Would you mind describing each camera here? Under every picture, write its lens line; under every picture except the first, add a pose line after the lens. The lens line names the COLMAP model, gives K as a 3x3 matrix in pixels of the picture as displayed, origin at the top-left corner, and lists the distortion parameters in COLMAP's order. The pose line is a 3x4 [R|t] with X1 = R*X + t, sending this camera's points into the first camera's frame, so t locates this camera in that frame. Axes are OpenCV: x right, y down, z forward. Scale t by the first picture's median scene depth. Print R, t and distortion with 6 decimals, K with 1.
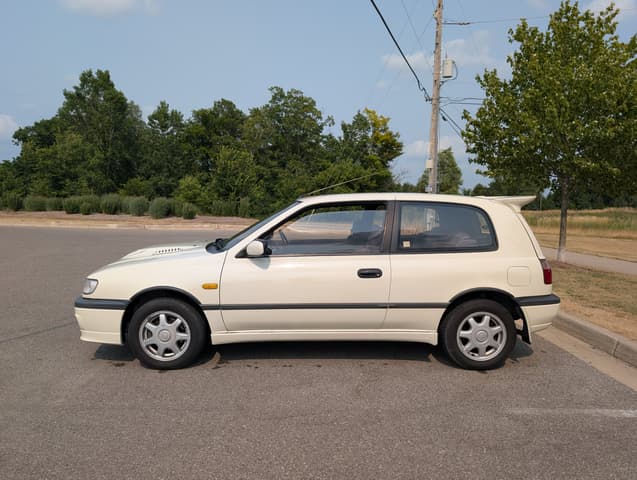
lens RADIAL K [[462.0, 0, 313.5], [0, 462.0, 244.4], [0, 0, 1]] dist [0.009436, -0.011082]
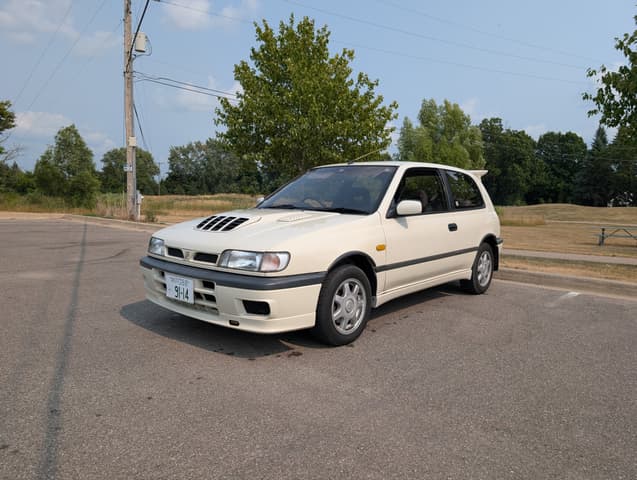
lens RADIAL K [[462.0, 0, 320.7], [0, 462.0, 249.5], [0, 0, 1]] dist [0.009436, -0.011082]
pose [[0.681958, -0.082935, 0.726674, -0.695730], [0.053163, 0.996543, 0.063844, 0.017412], [-0.729457, -0.004907, 0.684009, 0.290698]]
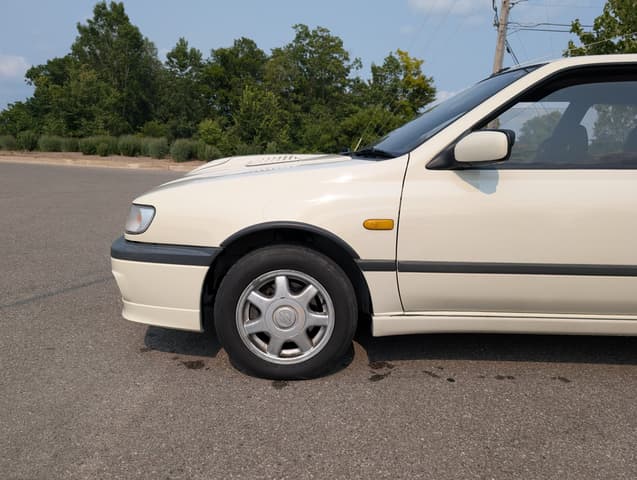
lens RADIAL K [[465.7, 0, 313.7], [0, 465.7, 244.5], [0, 0, 1]] dist [-0.000399, 0.004278]
pose [[0.999157, 0.026984, -0.030938, -0.189822], [-0.023694, 0.994485, 0.102170, 0.042945], [0.033524, -0.101351, 0.994286, 0.338947]]
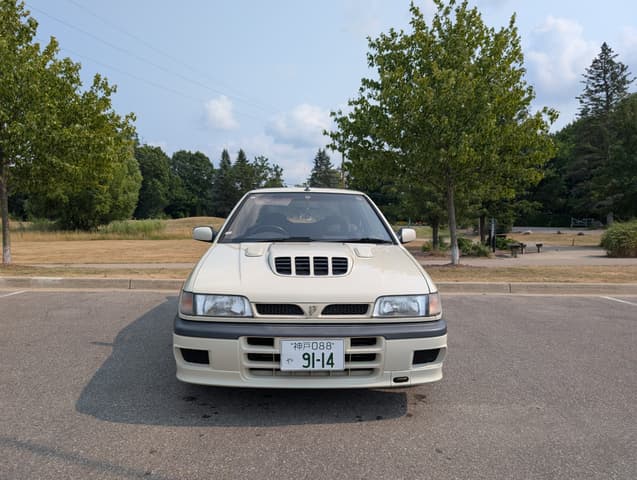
lens RADIAL K [[462.0, 0, 321.1], [0, 462.0, 241.6], [0, 0, 1]] dist [0.009436, -0.011082]
pose [[0.002067, -0.070405, 0.997516, -0.844434], [0.080014, 0.994332, 0.070014, -0.048873], [-0.996792, 0.079670, 0.007688, 0.816355]]
